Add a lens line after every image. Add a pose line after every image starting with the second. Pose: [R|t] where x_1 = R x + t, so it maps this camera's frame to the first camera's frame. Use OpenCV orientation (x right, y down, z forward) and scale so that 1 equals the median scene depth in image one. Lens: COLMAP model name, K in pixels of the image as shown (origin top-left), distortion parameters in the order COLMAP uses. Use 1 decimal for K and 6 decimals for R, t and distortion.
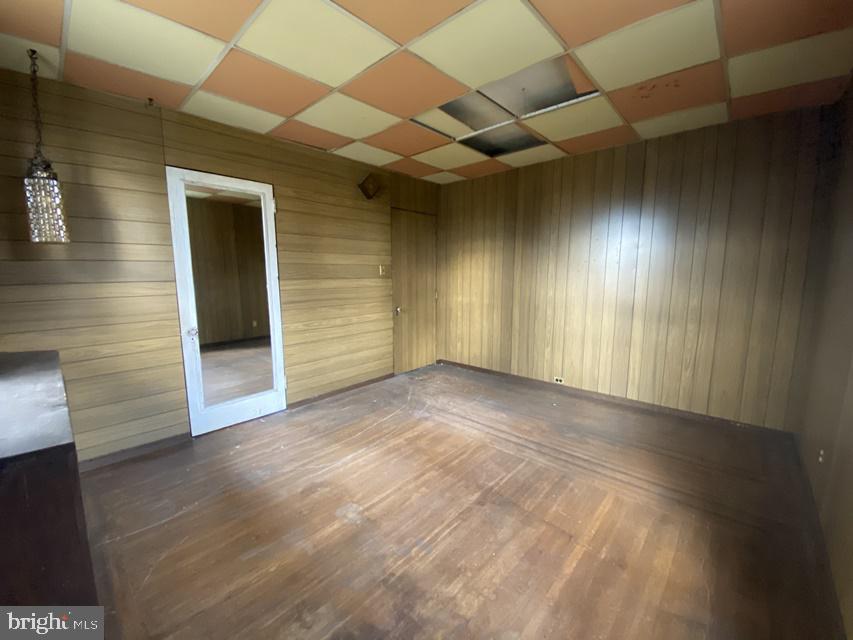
lens RADIAL K [[345.1, 0, 425.7], [0, 345.1, 318.5], [0, 0, 1]] dist [0.022244, -0.019349]
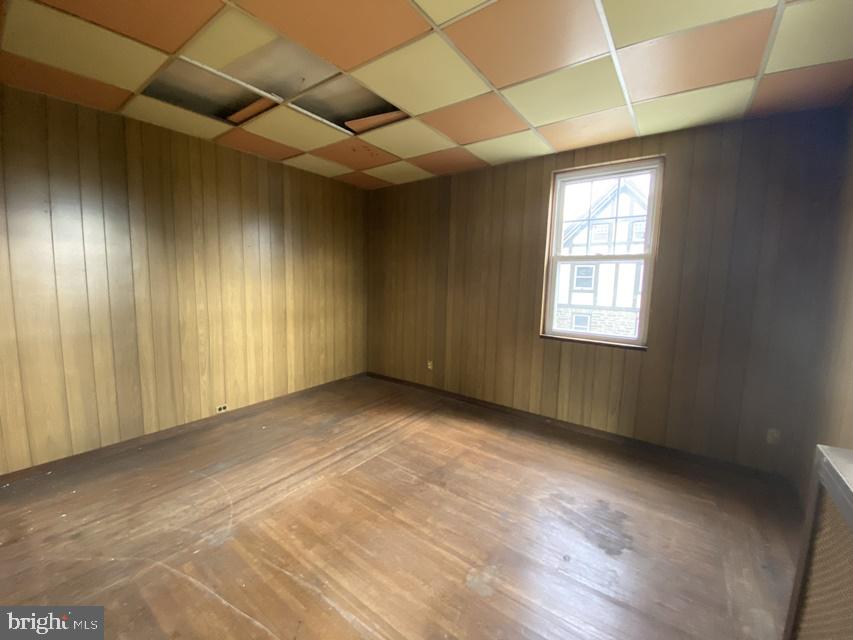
lens RADIAL K [[345.1, 0, 425.7], [0, 345.1, 318.5], [0, 0, 1]] dist [0.022244, -0.019349]
pose [[-0.108777, -0.113270, 0.987592, -0.665216], [0.114261, 0.985477, 0.125613, -0.119498], [-0.987478, 0.126507, -0.094255, 0.797464]]
